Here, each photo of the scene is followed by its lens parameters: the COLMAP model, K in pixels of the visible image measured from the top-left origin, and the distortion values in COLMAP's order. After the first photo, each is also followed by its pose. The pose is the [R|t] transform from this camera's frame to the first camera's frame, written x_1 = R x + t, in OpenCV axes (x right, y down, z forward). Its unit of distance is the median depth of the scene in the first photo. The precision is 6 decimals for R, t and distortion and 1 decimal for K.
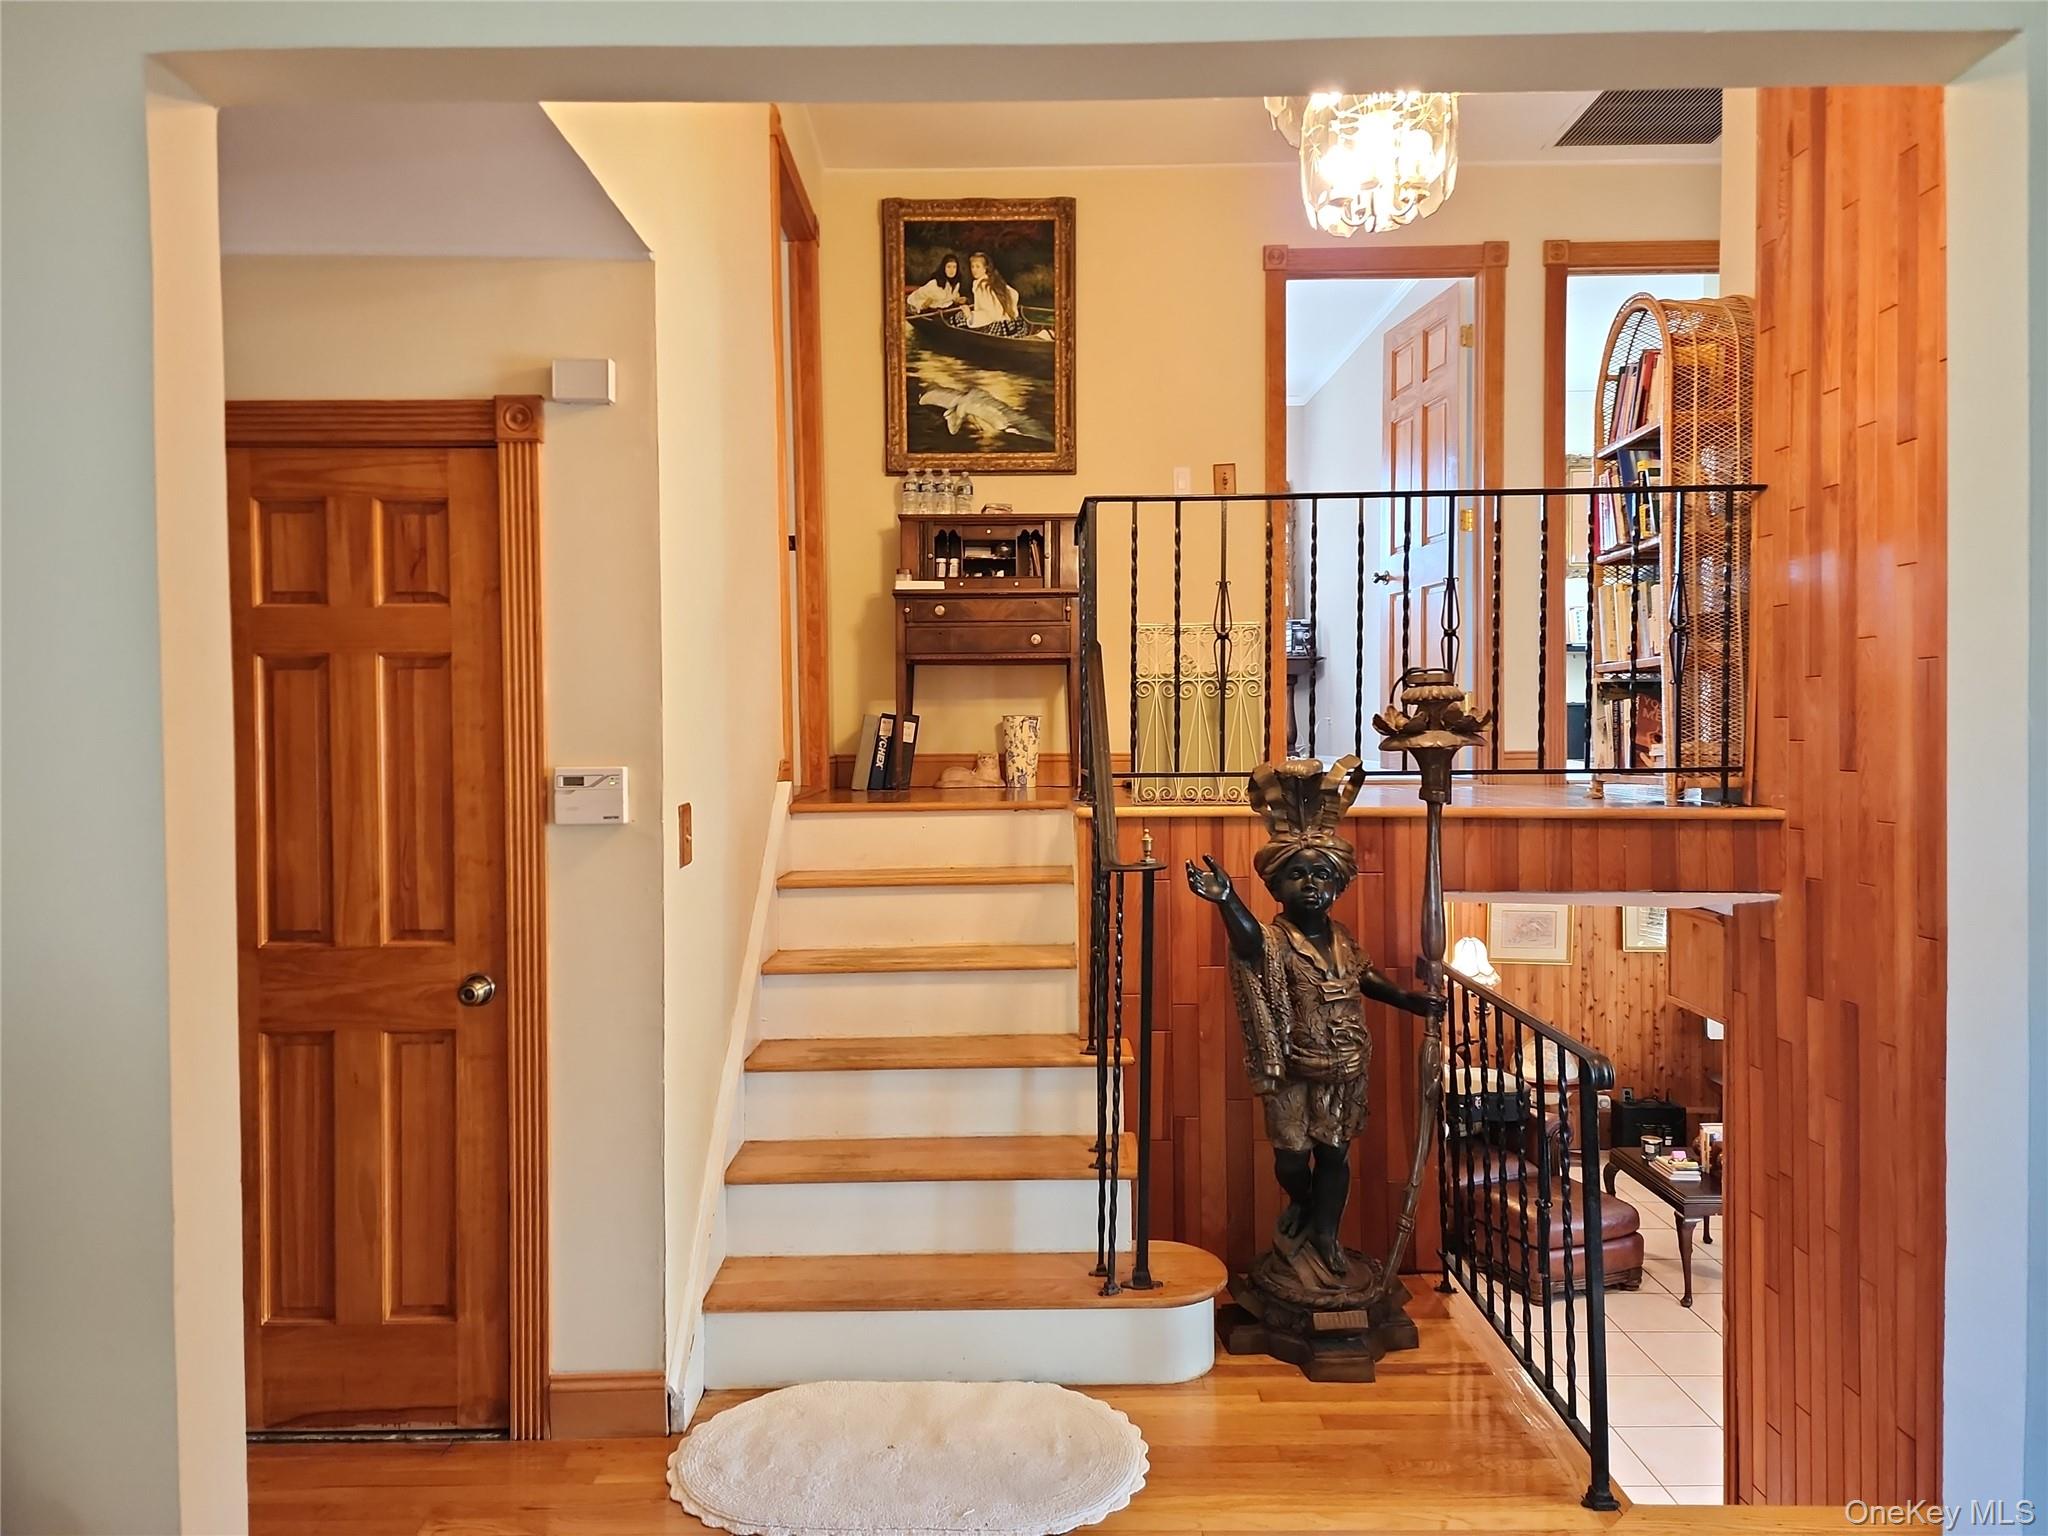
lens RADIAL K [[1369.8, 0, 1022.8], [0, 1369.8, 769.9], [0, 0, 1]] dist [-0.003759, 0.000363]
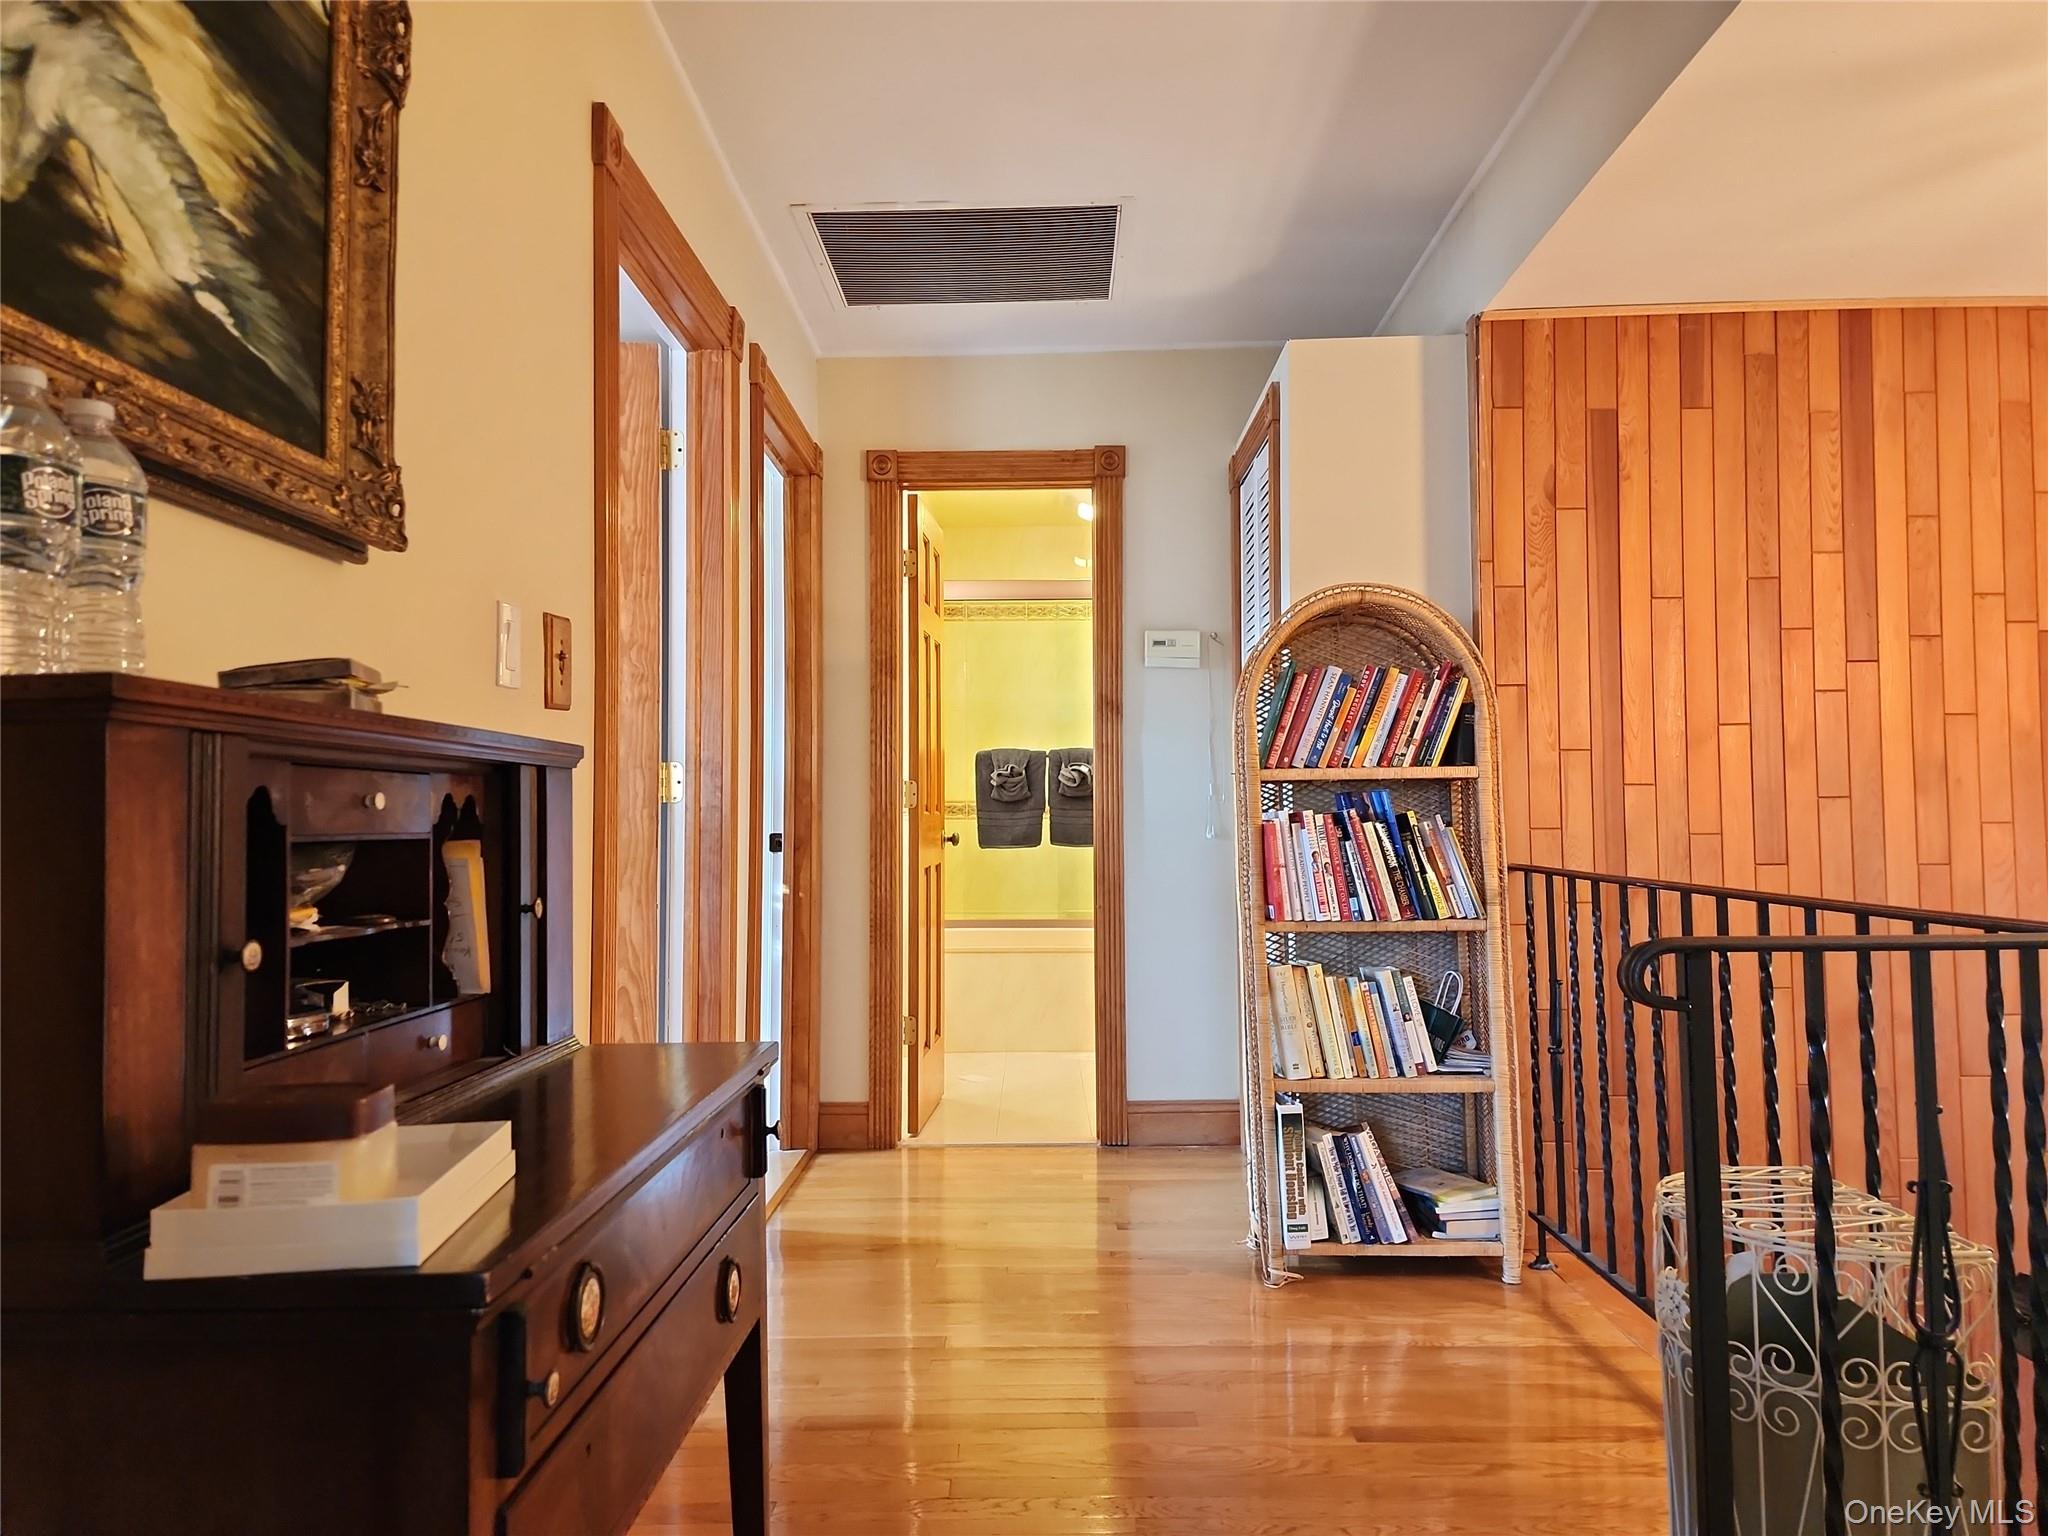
lens RADIAL K [[1369.8, 0, 1024.2], [0, 1369.8, 762.3], [0, 0, 1]] dist [-0.003759, 0.000363]
pose [[0.029044, 0.042791, 0.998662, -0.219592], [0.017508, 0.998908, -0.043311, -0.162931], [-0.999425, 0.018743, 0.028263, 0.865431]]
